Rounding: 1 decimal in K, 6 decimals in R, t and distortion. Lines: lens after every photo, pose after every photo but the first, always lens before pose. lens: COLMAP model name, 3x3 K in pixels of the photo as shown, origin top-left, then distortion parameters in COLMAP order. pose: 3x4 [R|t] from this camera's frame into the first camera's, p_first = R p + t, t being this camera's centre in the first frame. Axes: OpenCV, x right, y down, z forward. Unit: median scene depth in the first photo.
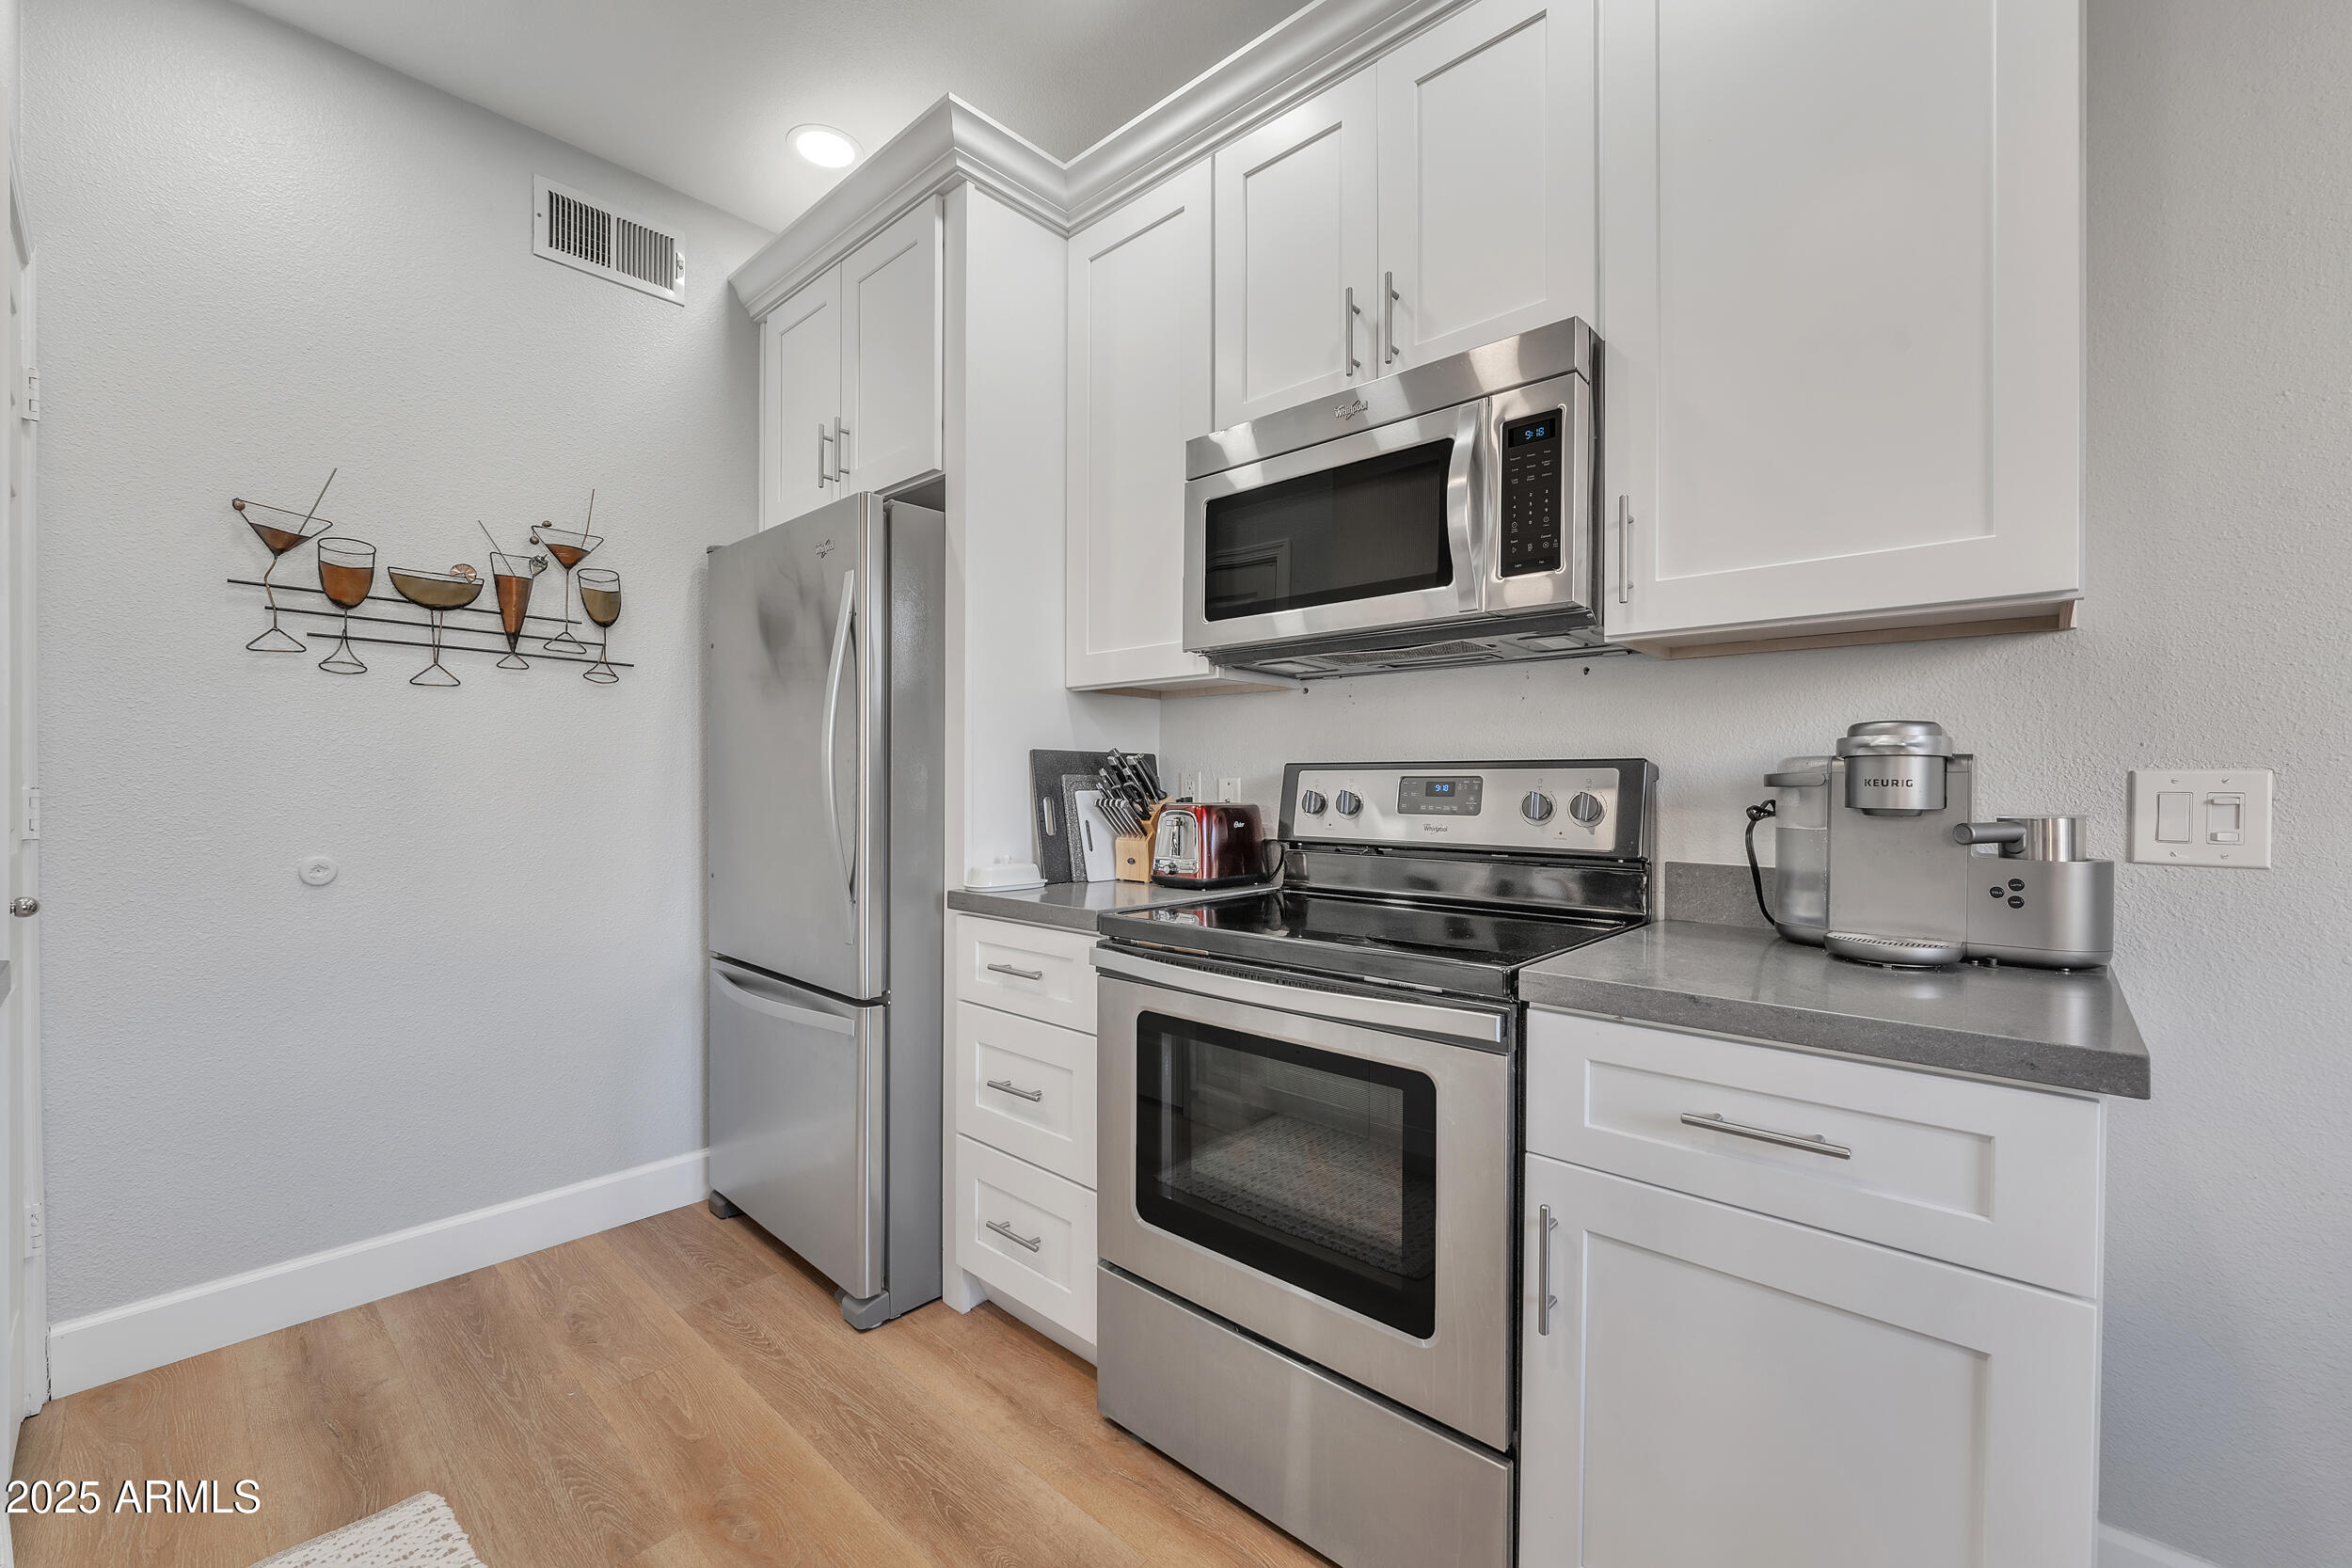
lens RADIAL K [[953.9, 0, 1180.7], [0, 953.9, 789.9], [0, 0, 1]] dist [-0.006781, 0.000134]
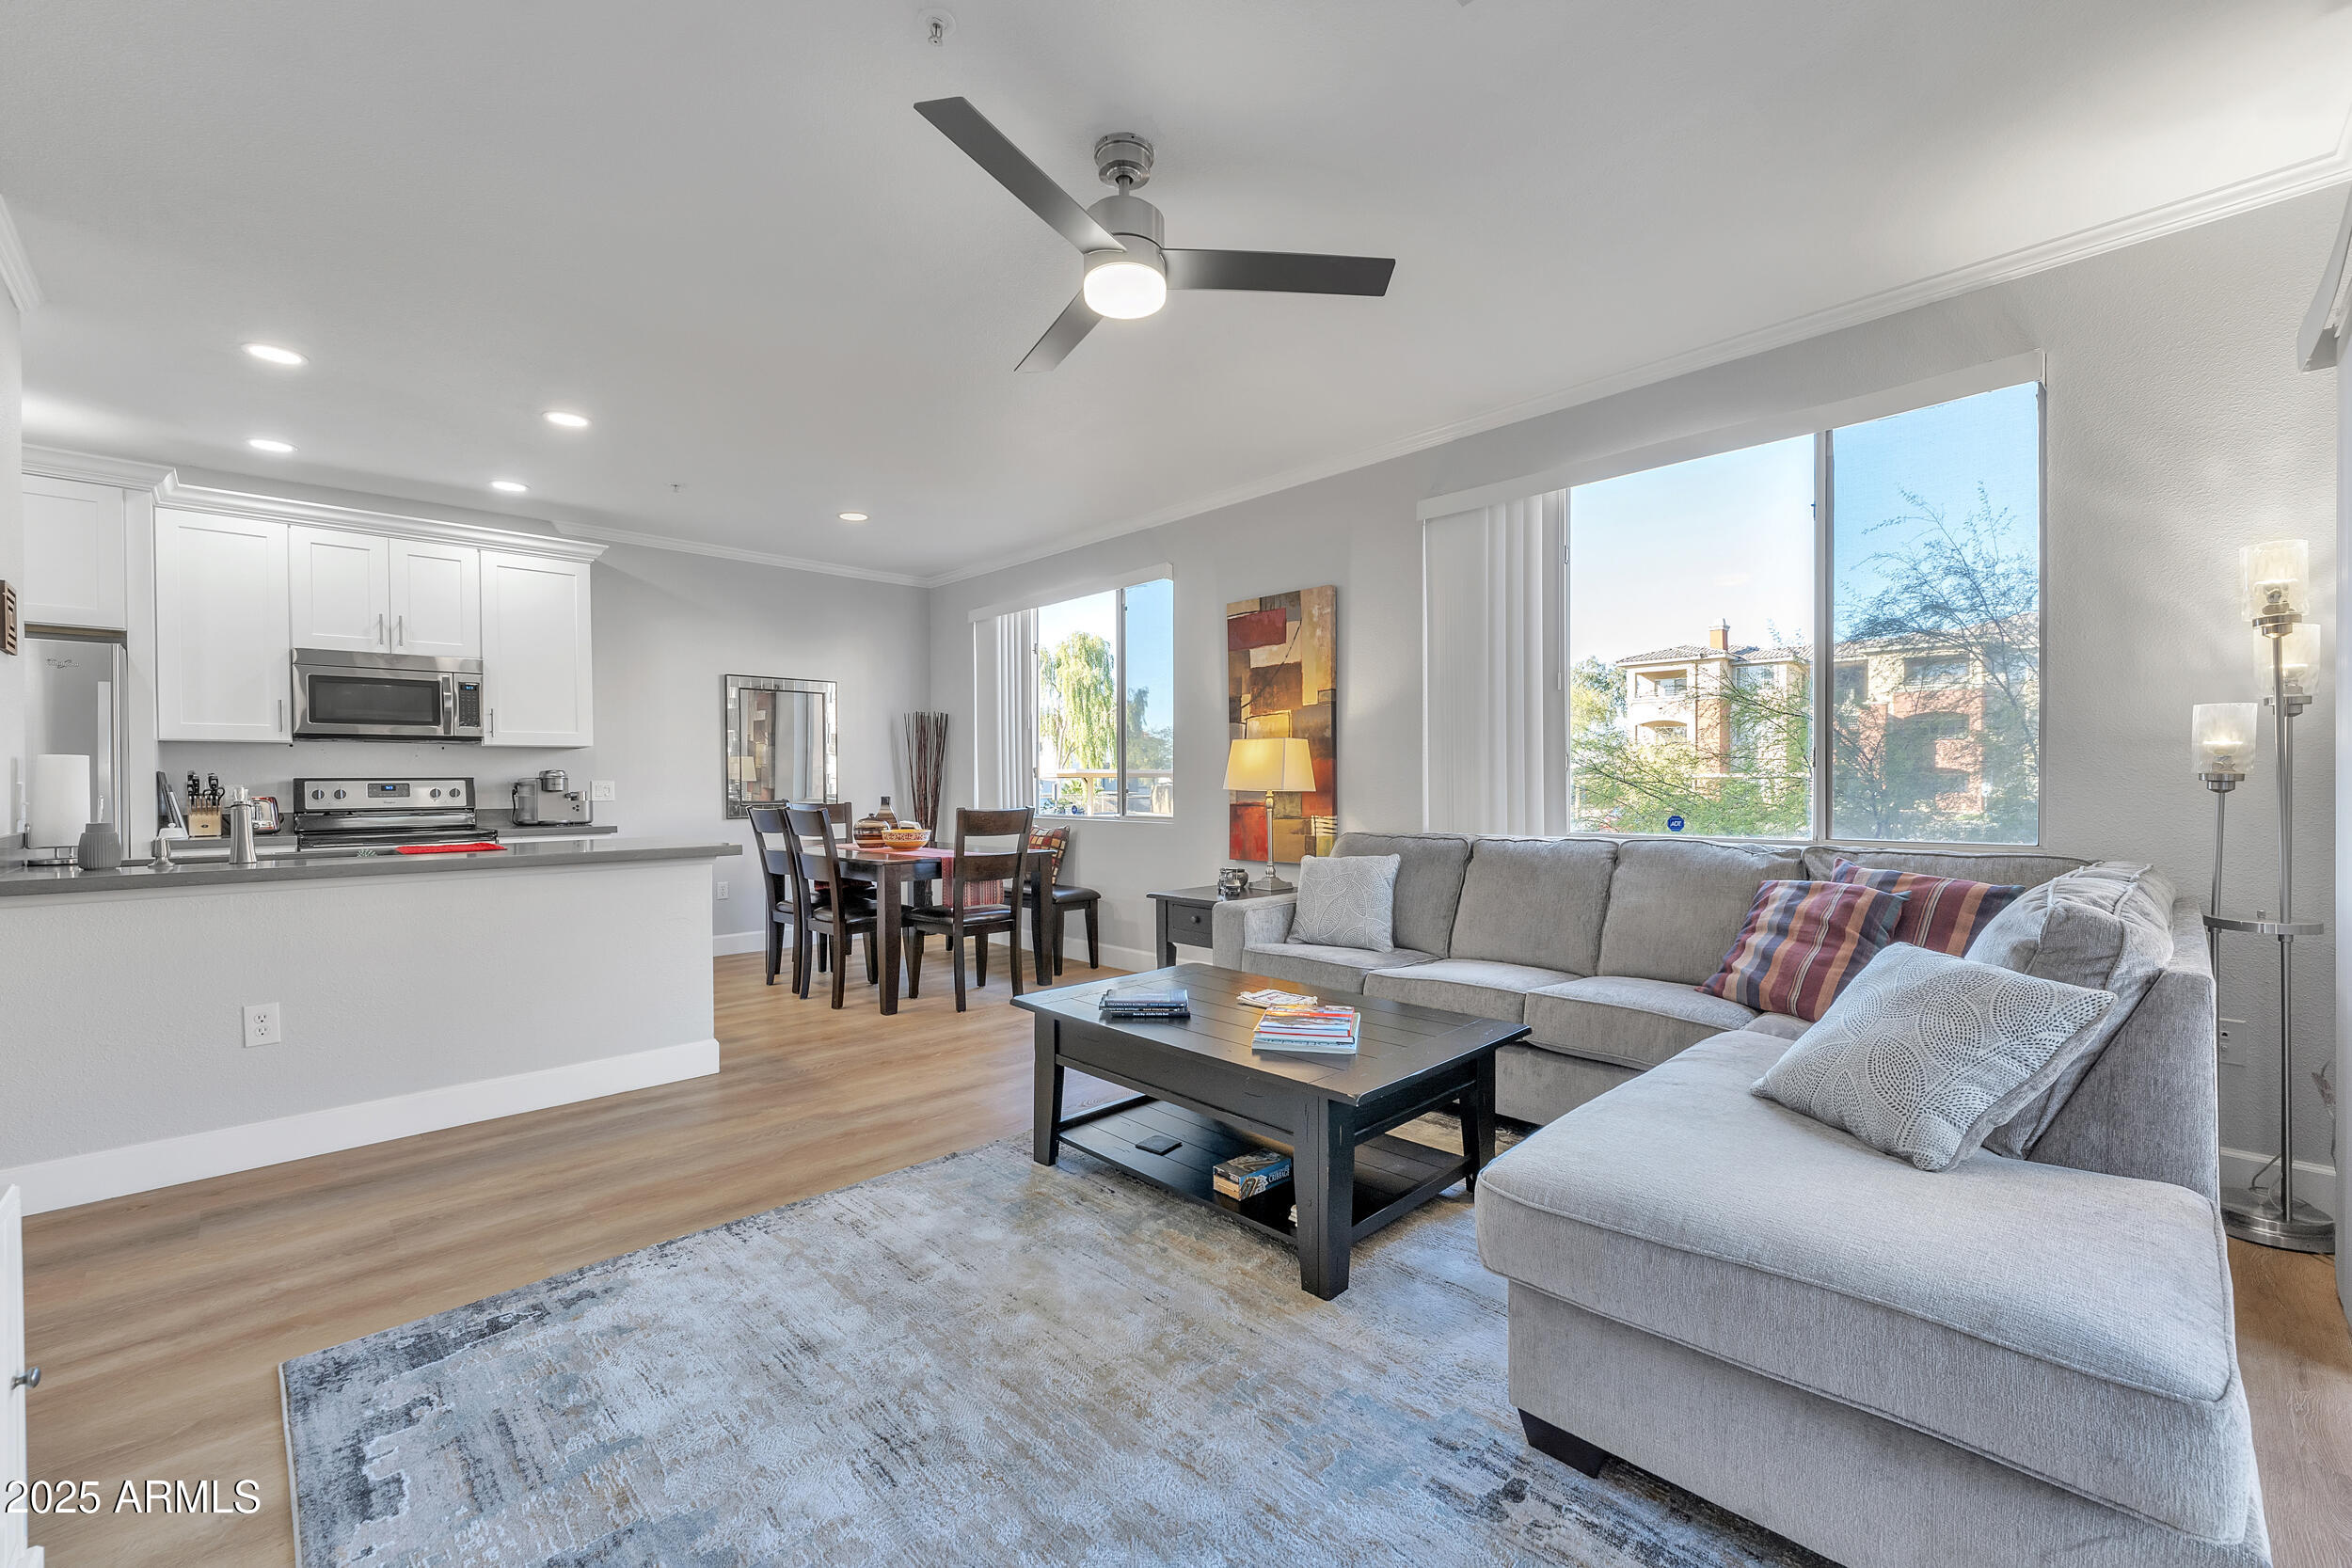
lens RADIAL K [[953.9, 0, 1179.4], [0, 953.9, 787.0], [0, 0, 1]] dist [-0.006781, 0.000134]
pose [[0.061750, -0.010116, 0.998040, -2.203188], [0.012311, 0.999880, 0.009373, -0.000419], [-0.998016, 0.011709, 0.061868, -1.368652]]
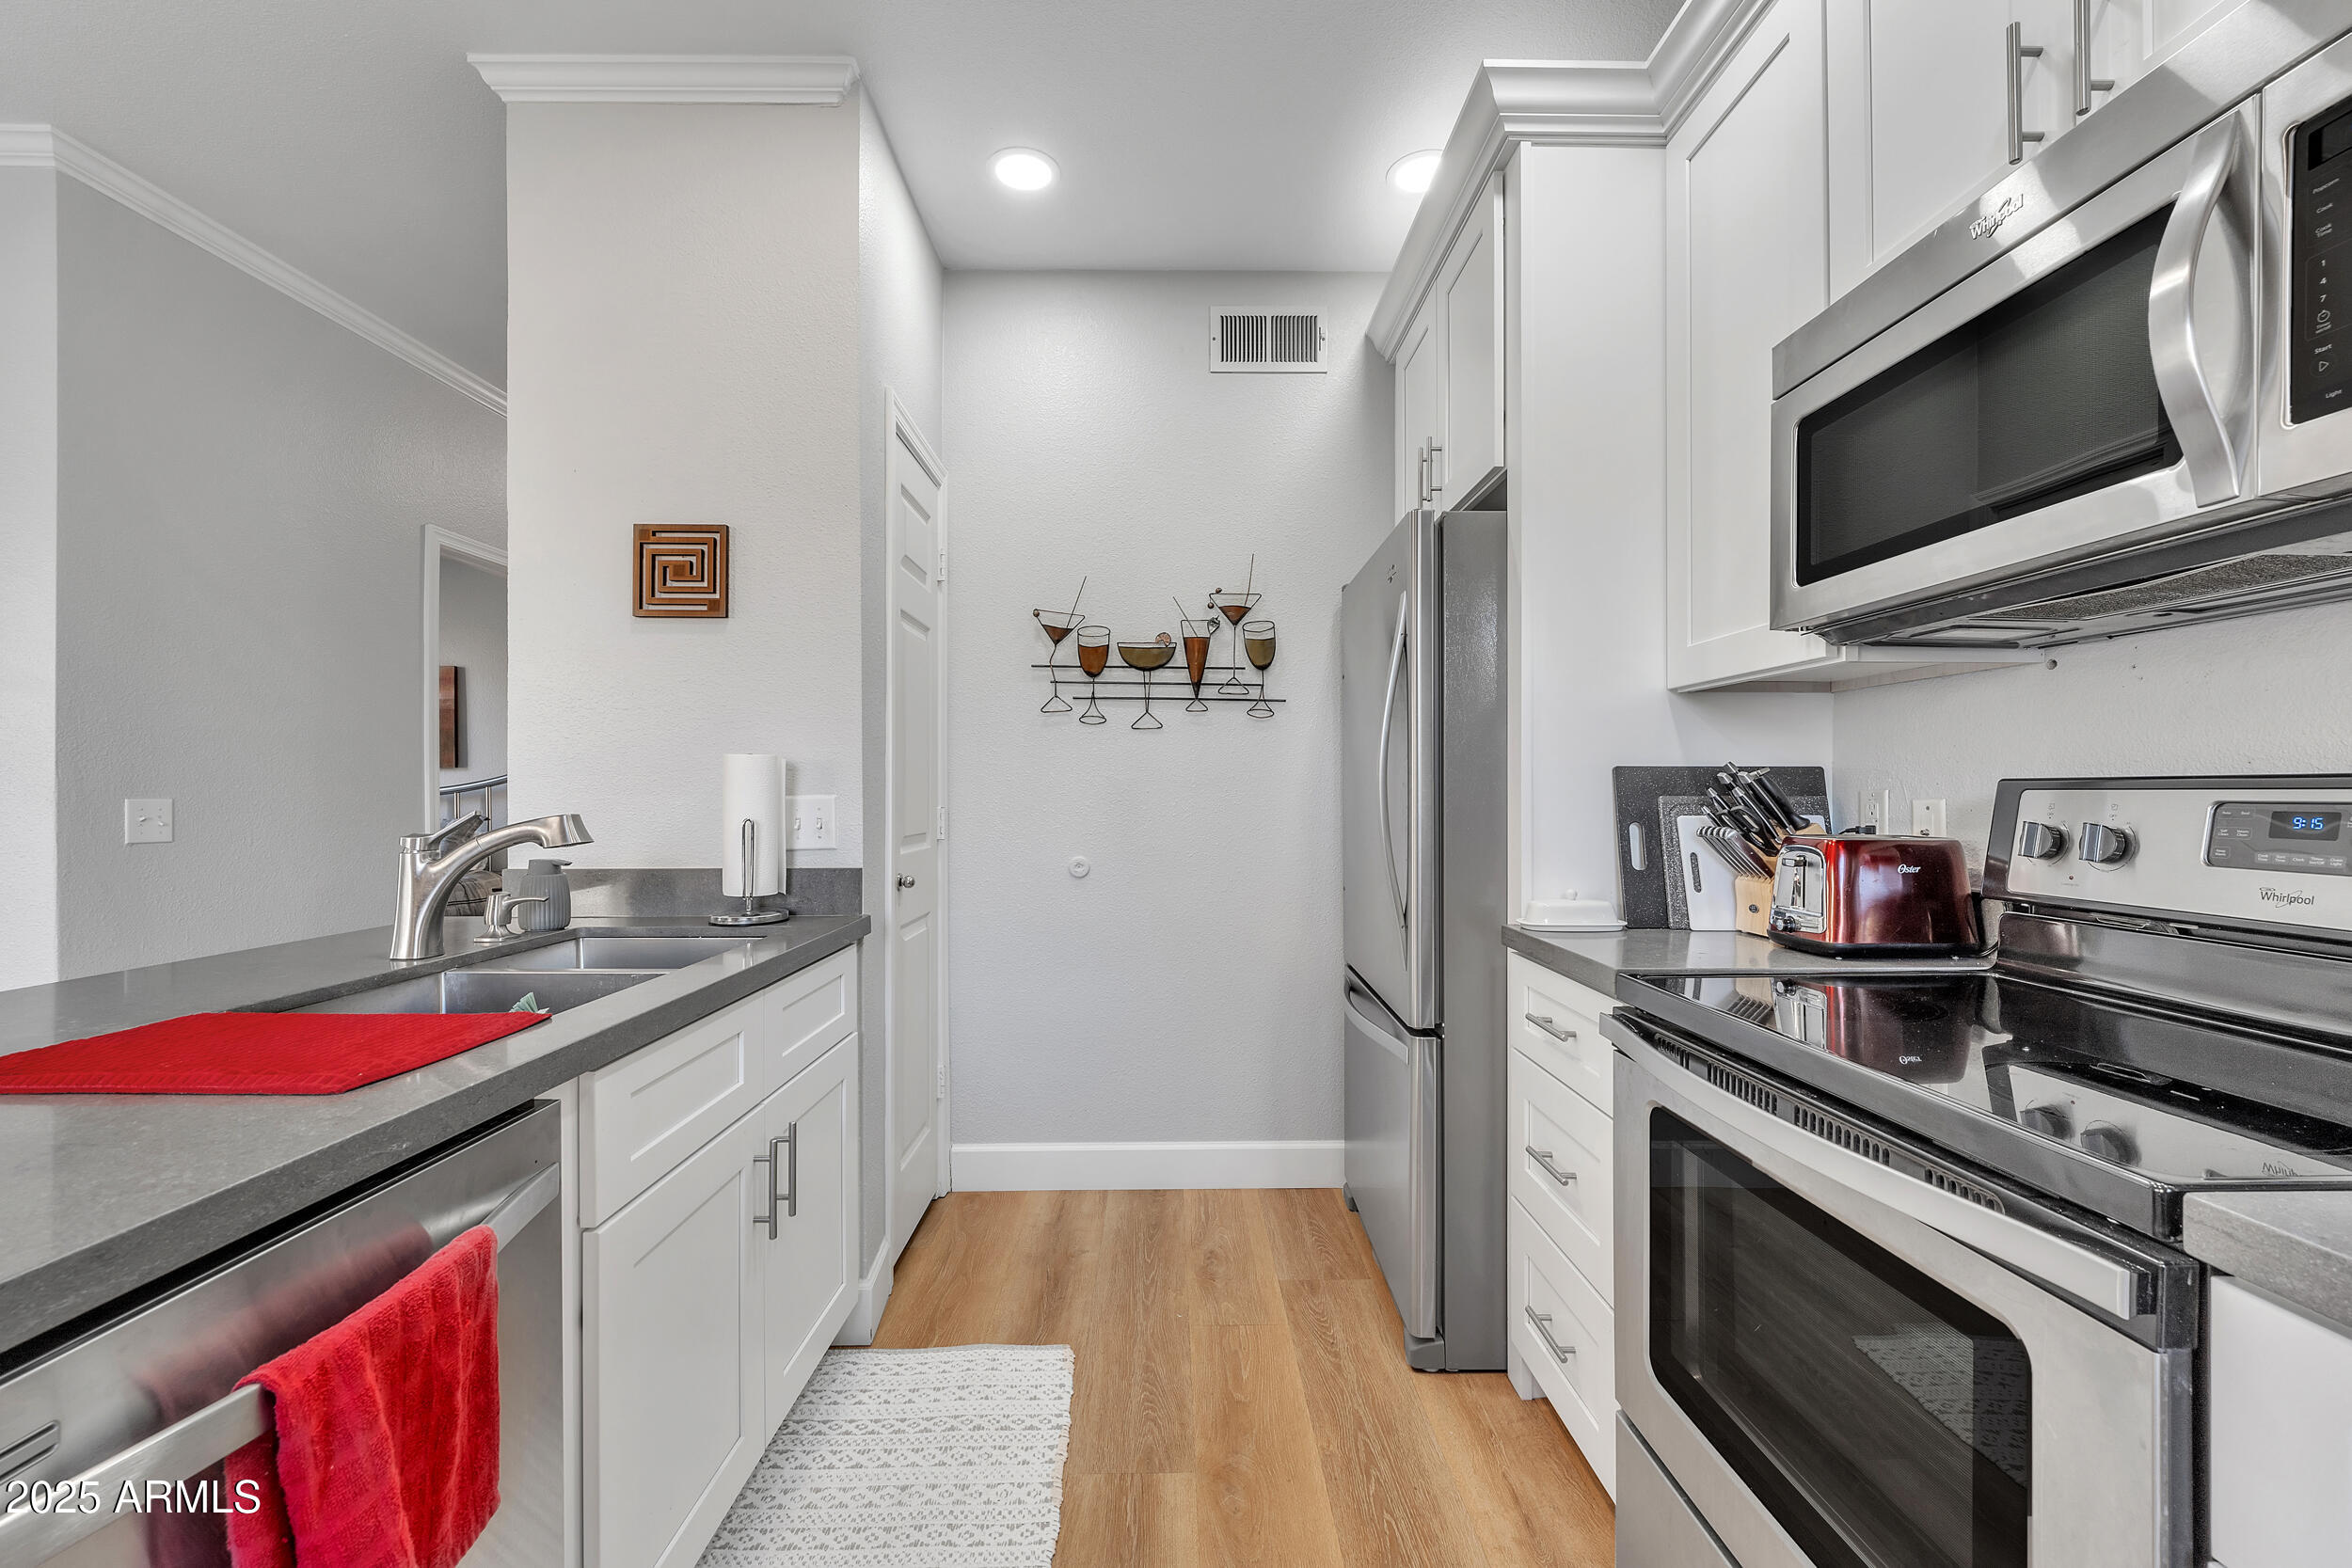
lens RADIAL K [[953.9, 0, 1176.6], [0, 953.9, 787.8], [0, 0, 1]] dist [-0.006781, 0.000134]
pose [[0.682489, -0.008073, -0.730852, 0.218659], [-0.001422, 0.999922, -0.012374, -0.014009], [0.730895, 0.009484, 0.682424, 0.155055]]
